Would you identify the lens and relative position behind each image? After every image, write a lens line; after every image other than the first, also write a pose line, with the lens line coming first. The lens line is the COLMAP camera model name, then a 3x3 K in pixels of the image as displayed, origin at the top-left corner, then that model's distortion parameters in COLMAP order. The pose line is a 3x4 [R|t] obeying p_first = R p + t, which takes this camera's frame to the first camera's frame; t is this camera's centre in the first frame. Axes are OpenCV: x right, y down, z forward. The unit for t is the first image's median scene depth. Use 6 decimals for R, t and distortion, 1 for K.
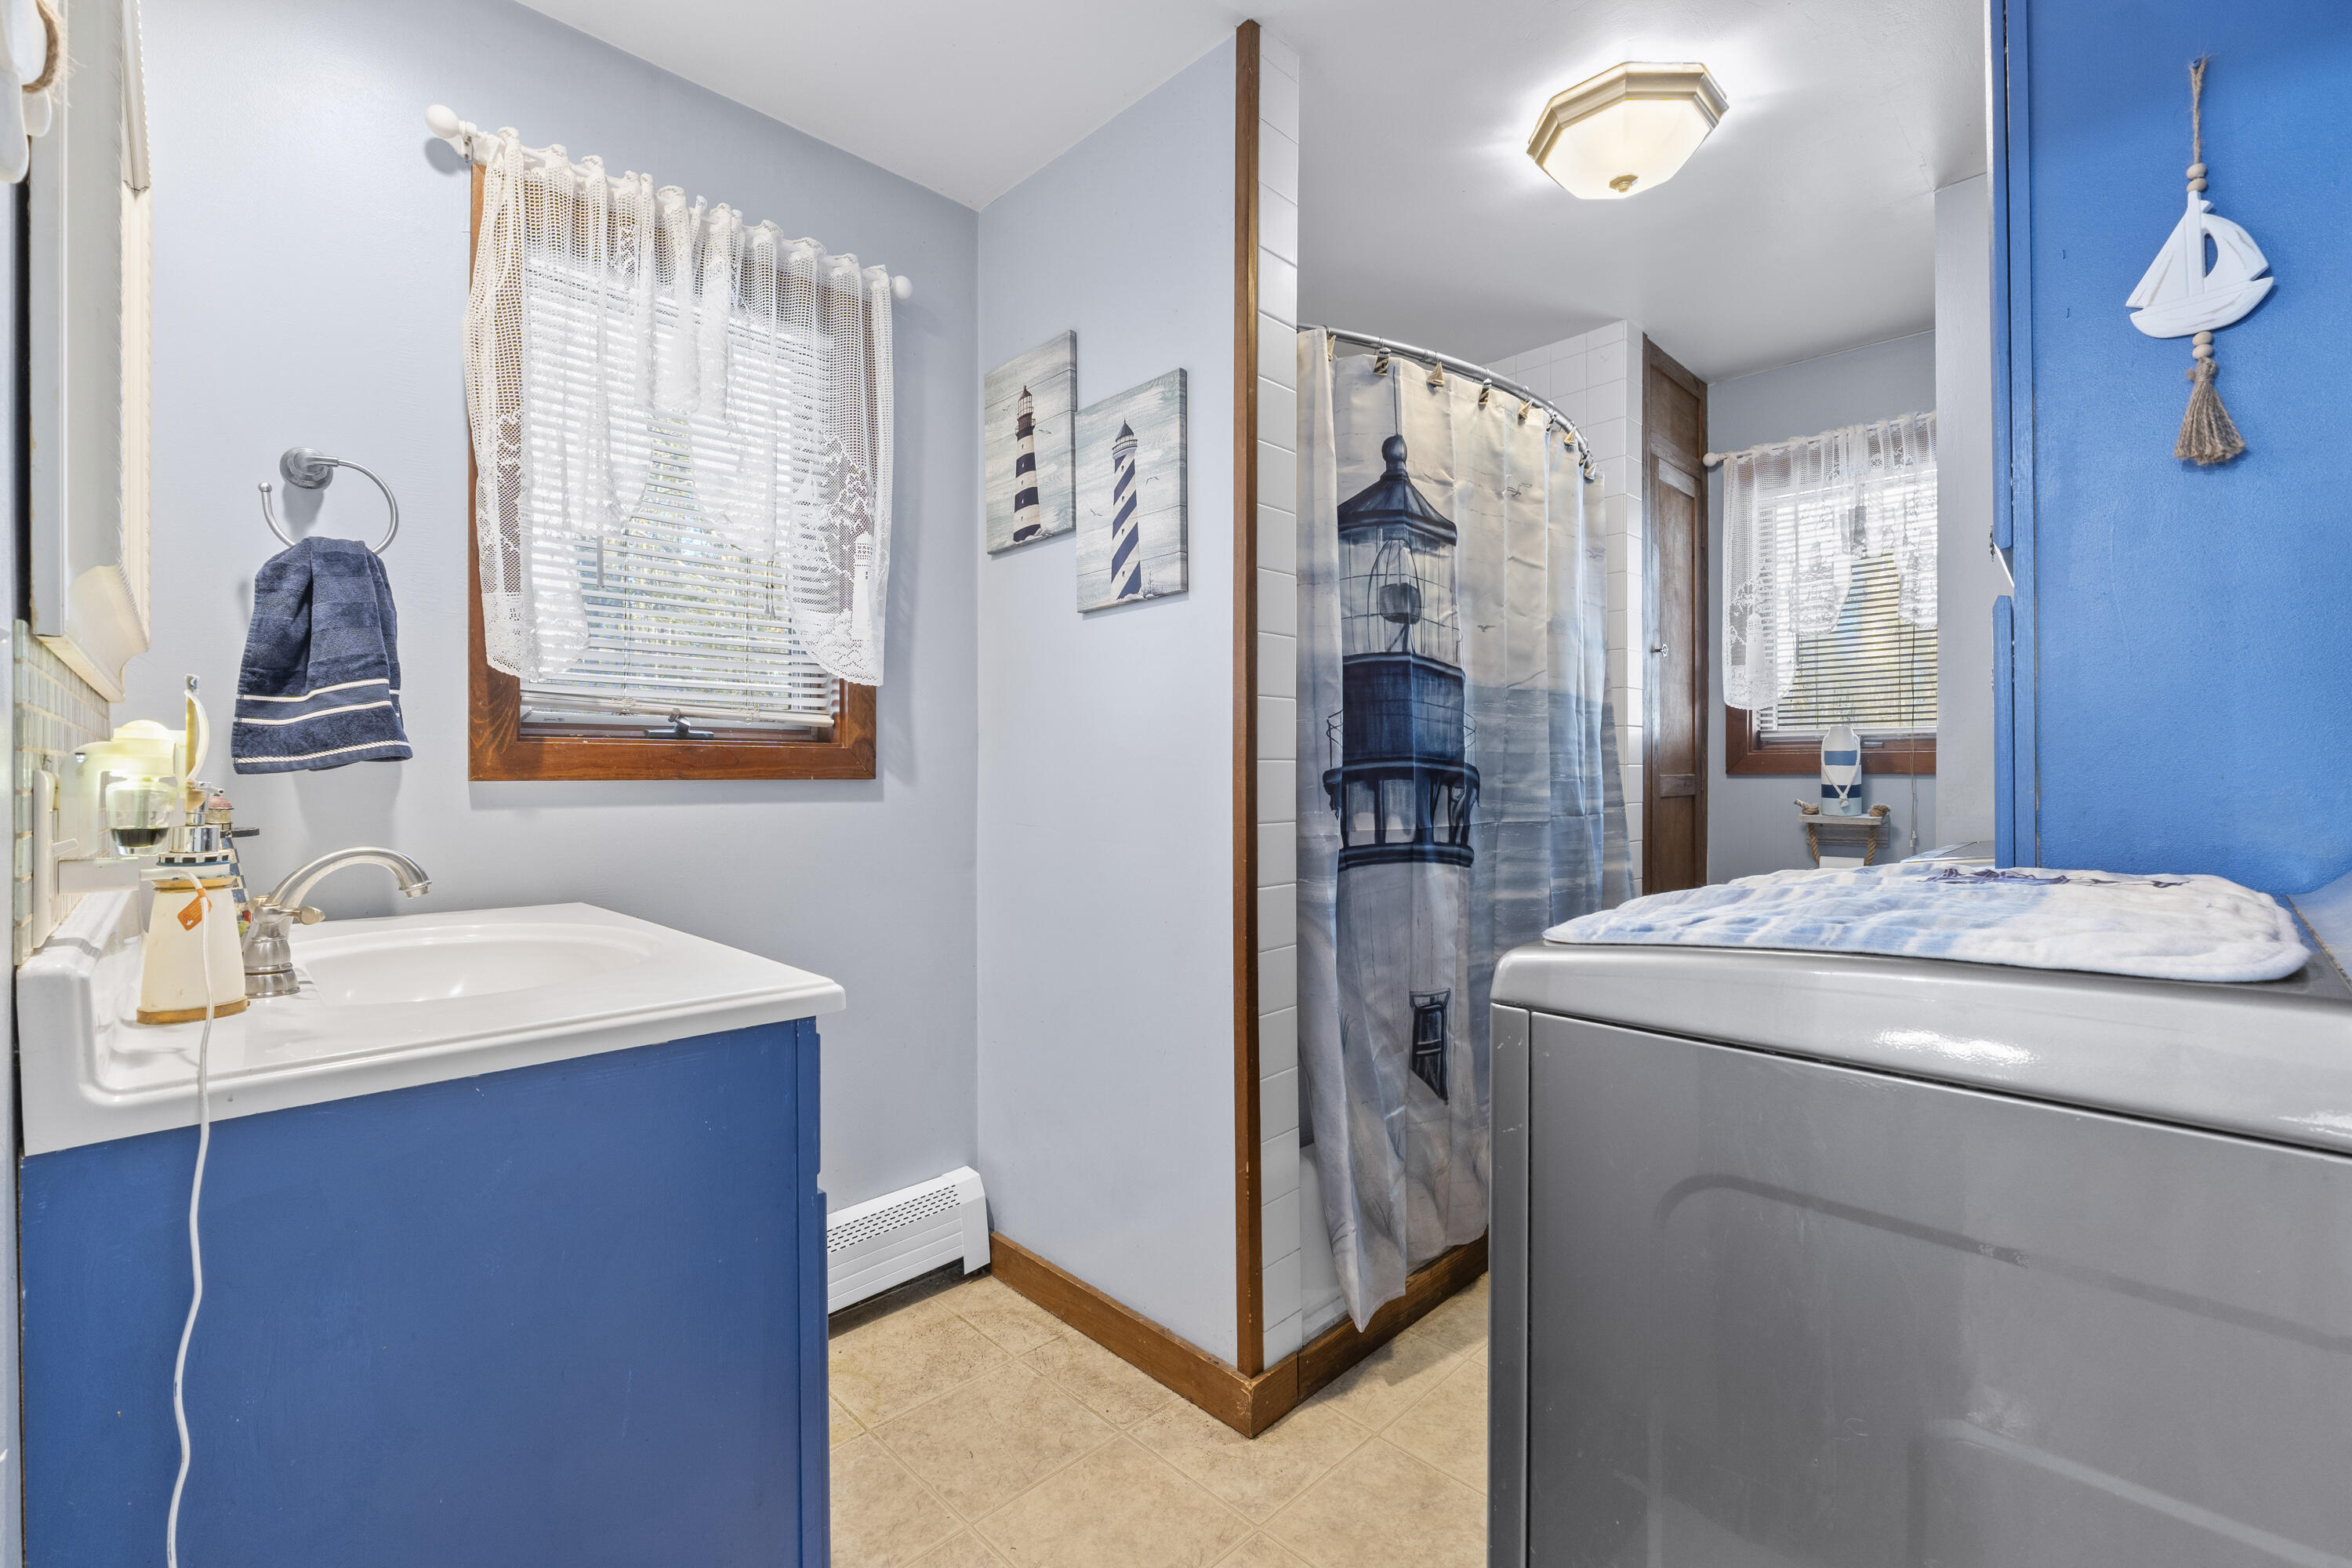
lens RADIAL K [[986.3, 0, 1178.1], [0, 986.3, 777.1], [0, 0, 1]] dist [-0.008032, -0.000129]
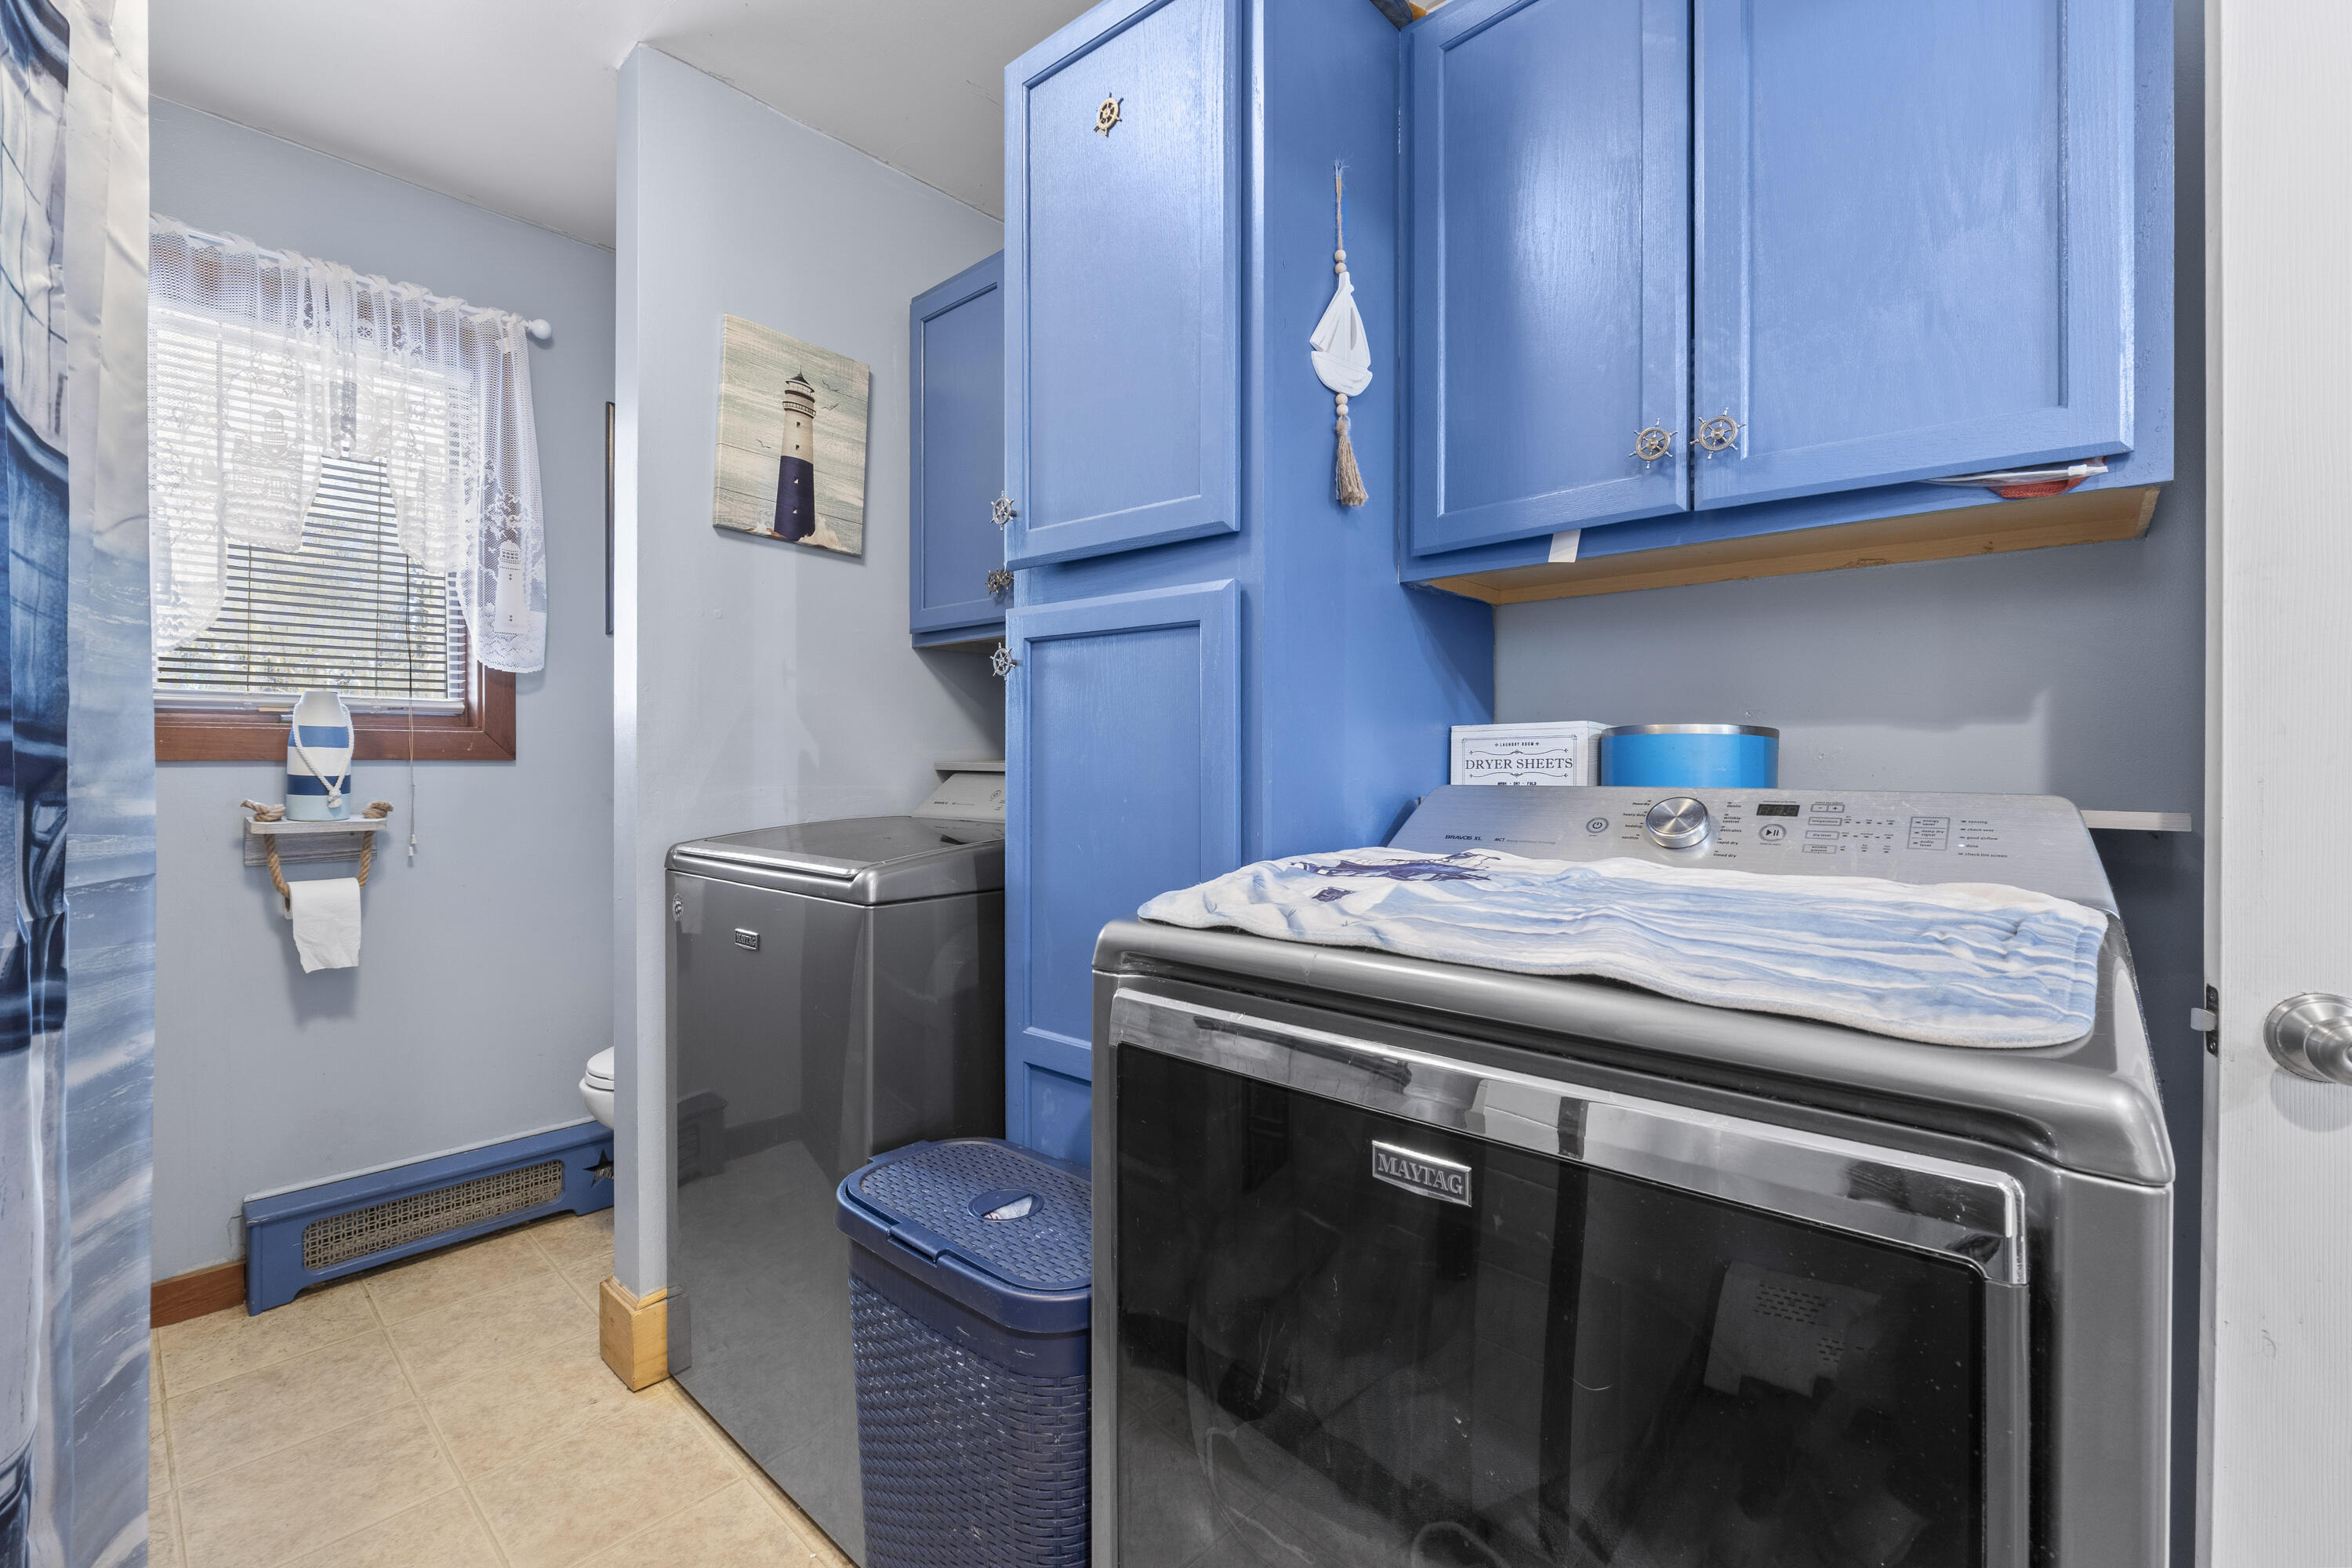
lens RADIAL K [[1000.8, 0, 1176.3], [0, 1000.8, 747.2], [0, 0, 1]] dist [-0.000255, 0.000216]
pose [[-0.050072, 0.012777, 0.998664, -0.055877], [0.000624, 0.999918, -0.012761, -0.002706], [-0.998745, -0.000015, -0.050076, 0.441964]]
